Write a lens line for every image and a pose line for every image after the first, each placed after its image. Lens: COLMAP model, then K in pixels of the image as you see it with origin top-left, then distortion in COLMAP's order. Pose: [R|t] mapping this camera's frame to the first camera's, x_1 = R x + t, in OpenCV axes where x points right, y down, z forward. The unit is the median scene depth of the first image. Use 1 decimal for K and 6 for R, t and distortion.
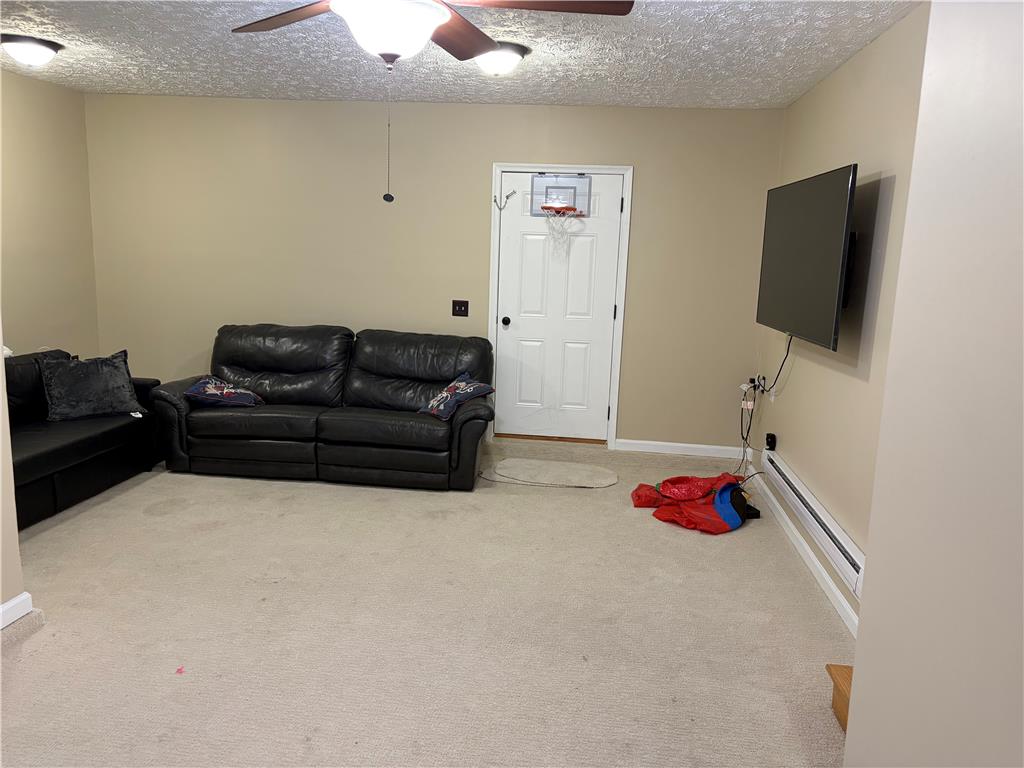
lens RADIAL K [[768.0, 0, 505.4], [0, 768.0, 388.9], [0, 0, 1]] dist [0.063219, -0.076088]
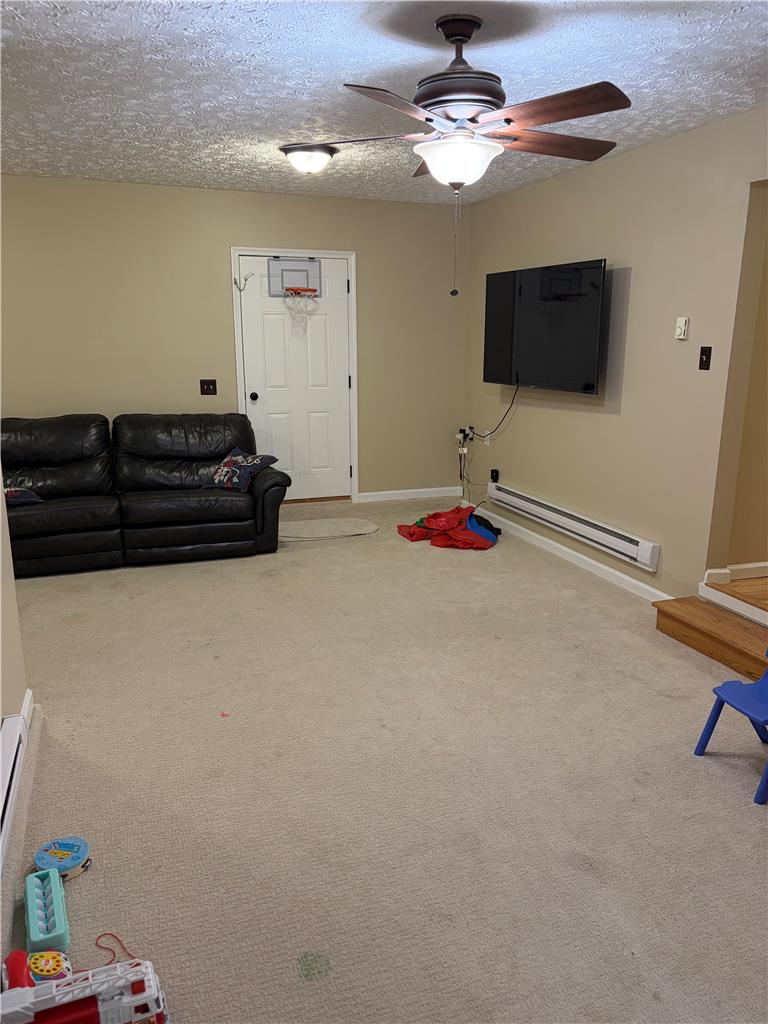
lens RADIAL K [[768.0, 0, 394.2], [0, 768.0, 511.9], [0, 0, 1]] dist [0.063219, -0.076088]
pose [[0.890794, -0.137445, 0.433122, -0.329688], [0.110945, 0.990097, 0.086016, 0.000028], [-0.440656, -0.028570, 0.897221, -0.058821]]
